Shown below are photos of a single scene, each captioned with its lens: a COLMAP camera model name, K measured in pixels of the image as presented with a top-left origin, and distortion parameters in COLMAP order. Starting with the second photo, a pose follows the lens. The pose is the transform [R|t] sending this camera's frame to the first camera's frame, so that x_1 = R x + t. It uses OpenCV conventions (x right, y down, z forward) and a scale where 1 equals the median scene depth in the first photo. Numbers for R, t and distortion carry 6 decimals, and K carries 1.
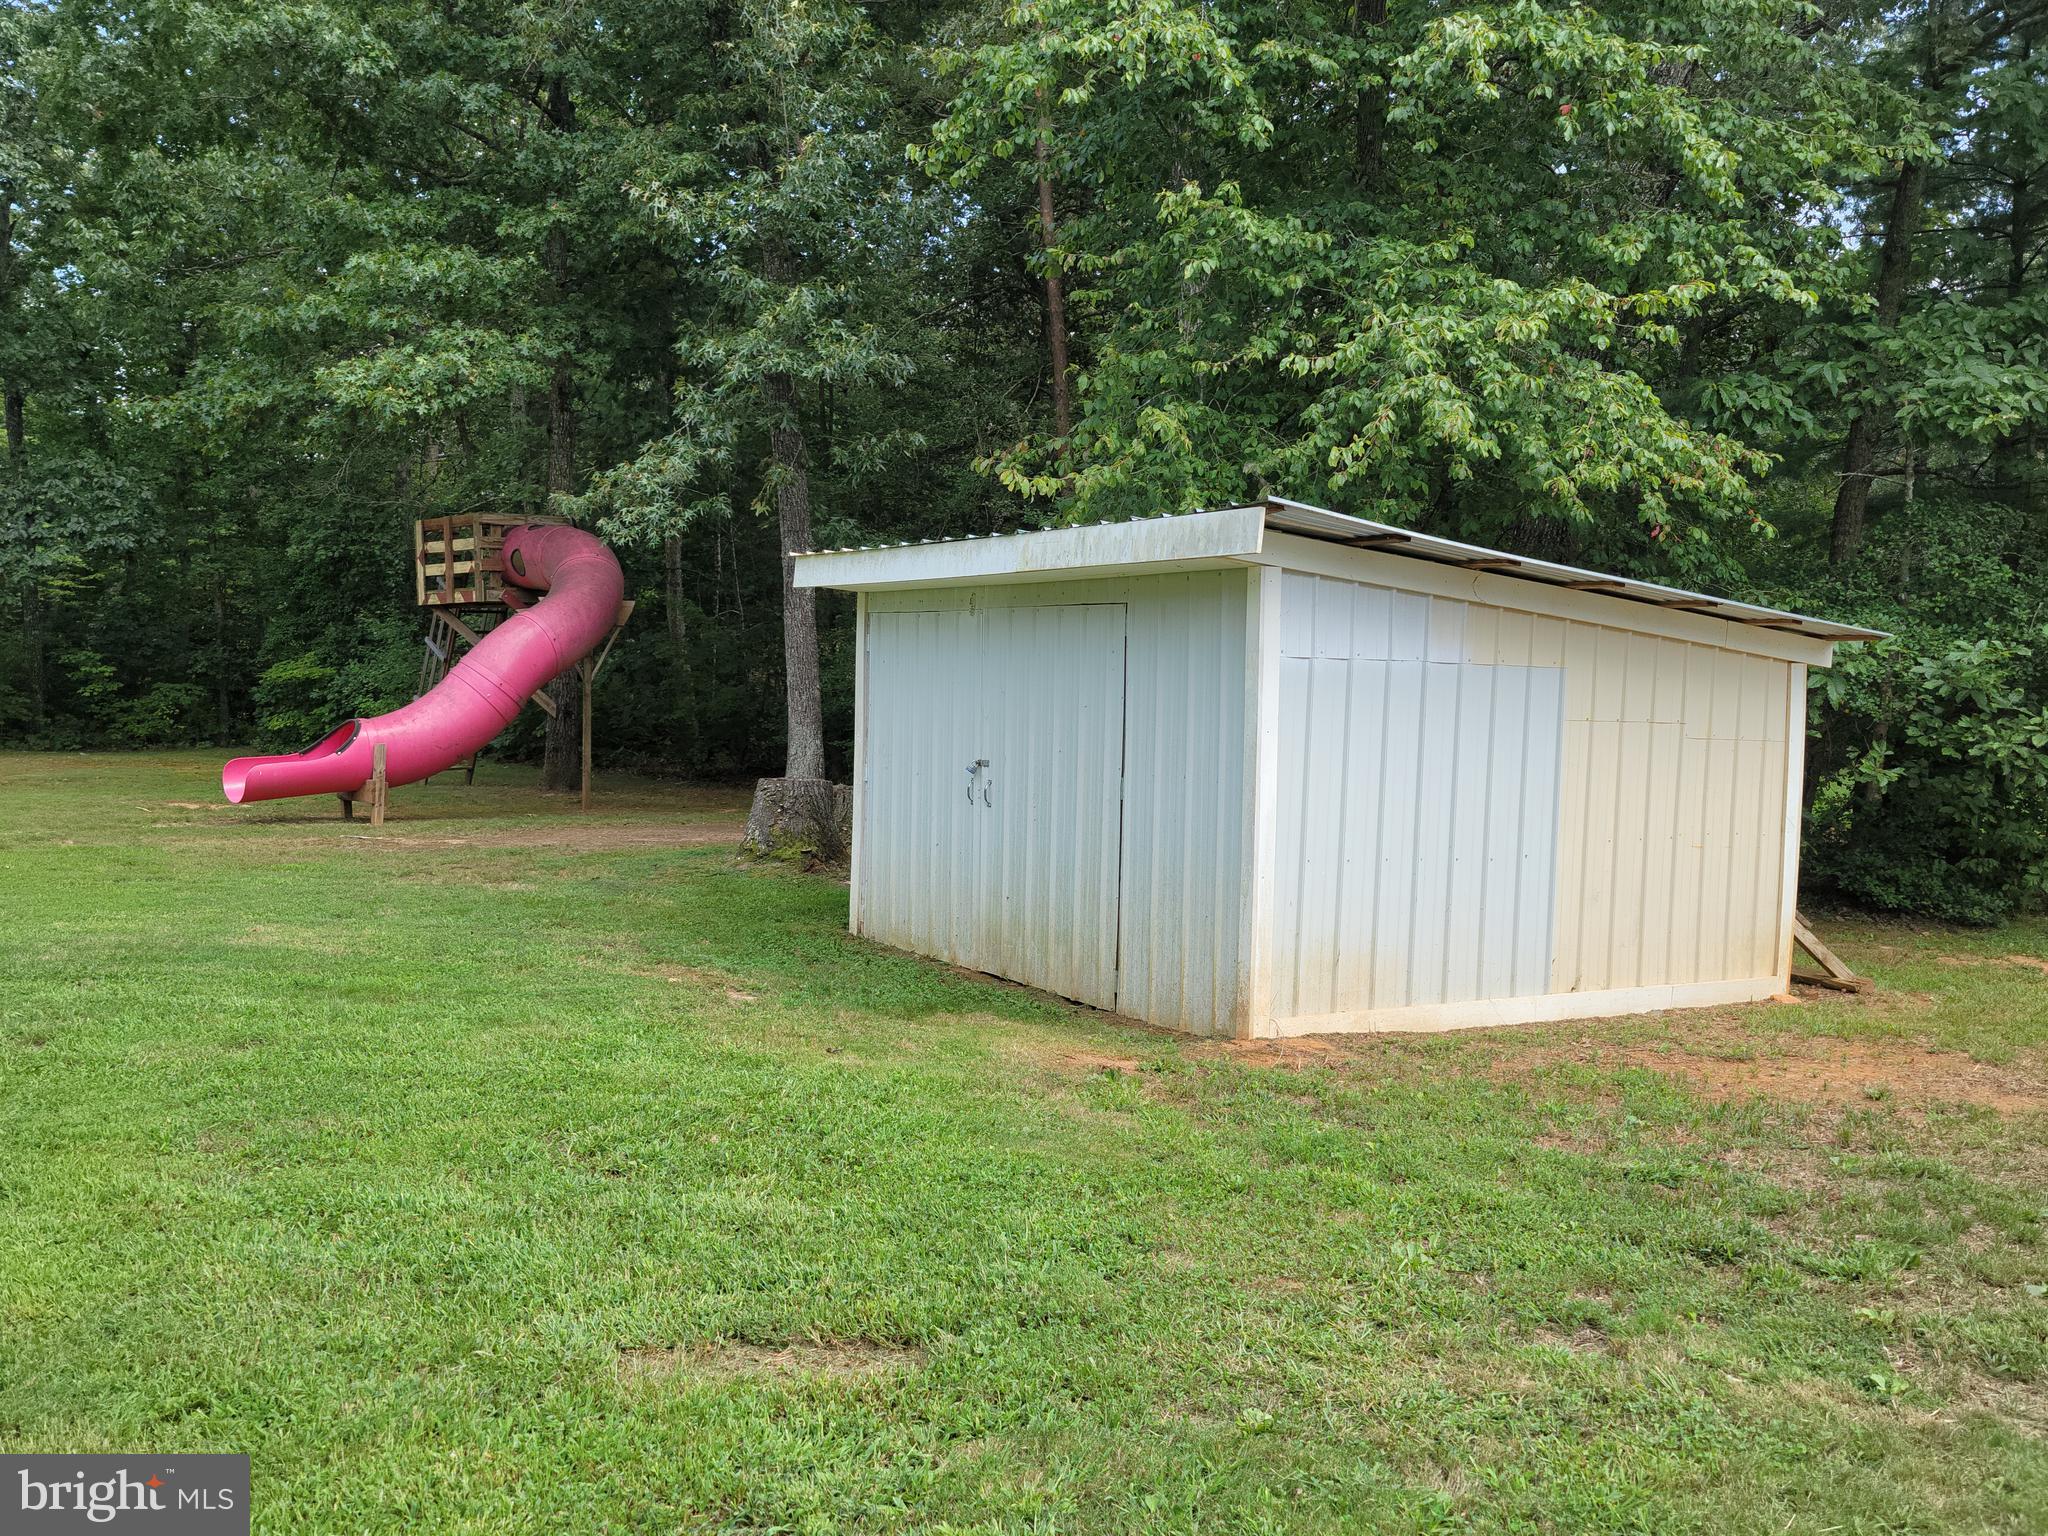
lens RADIAL K [[1502.4, 0, 1013.9], [0, 1502.4, 768.3], [0, 0, 1]] dist [0.050369, 0.004316]
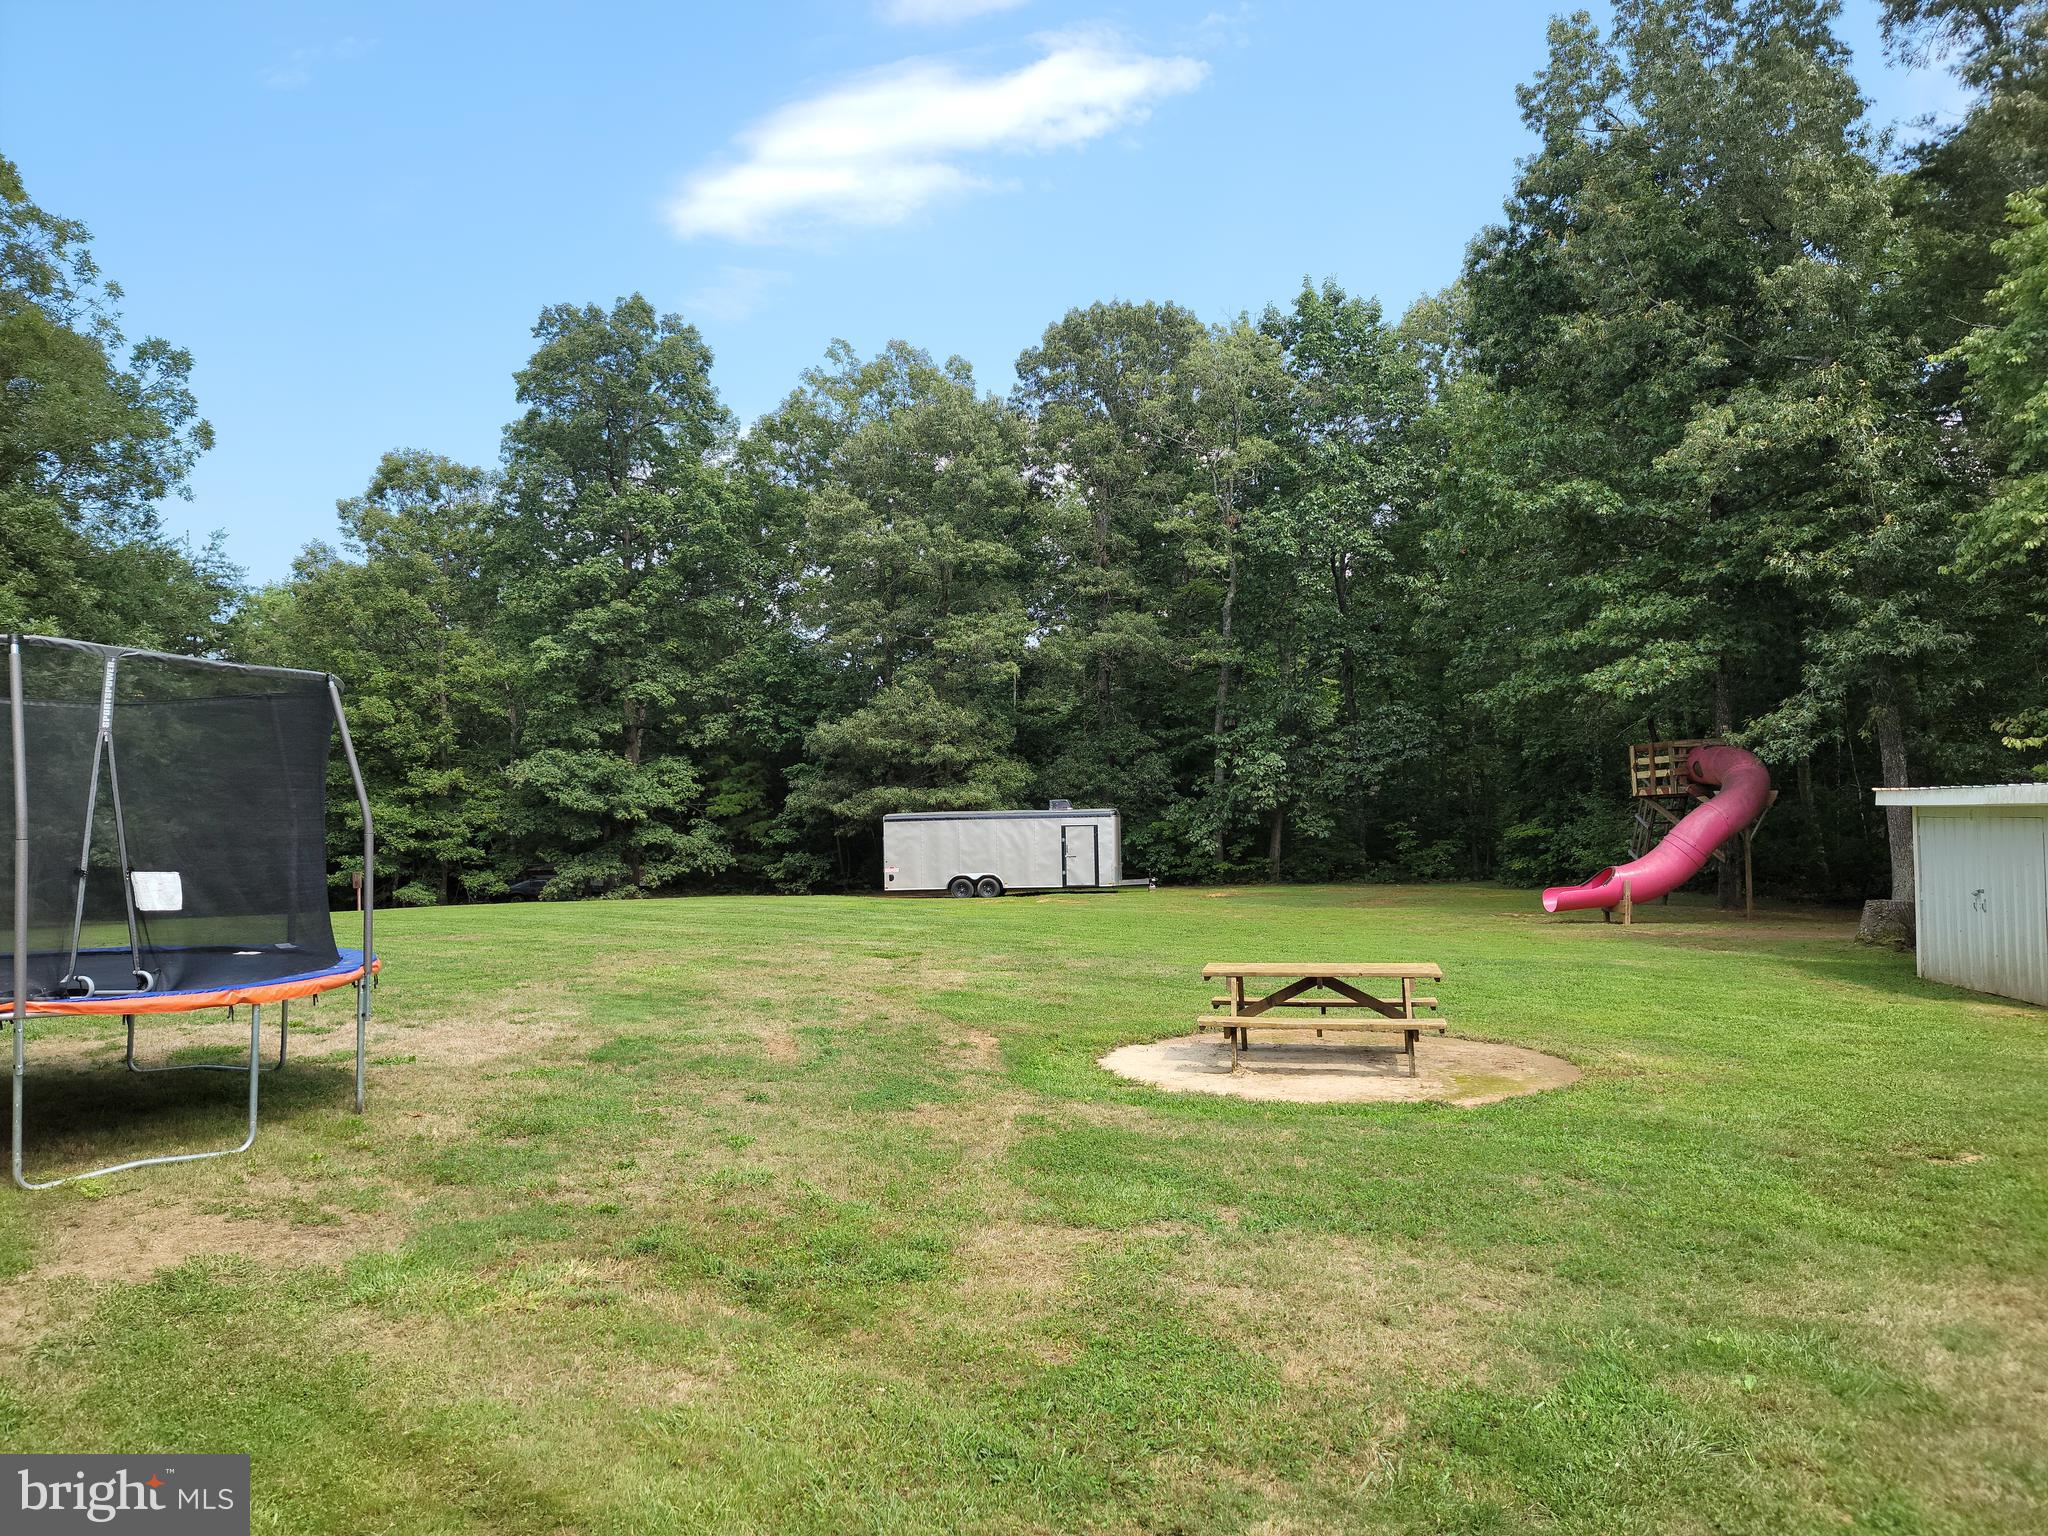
lens RADIAL K [[1502.4, 0, 1006.1], [0, 1502.4, 756.8], [0, 0, 1]] dist [0.050369, 0.004316]
pose [[0.764714, -0.056304, -0.641905, 0.172379], [-0.003722, 0.995773, -0.091777, 0.005342], [0.644359, 0.072572, 0.761272, -0.813028]]
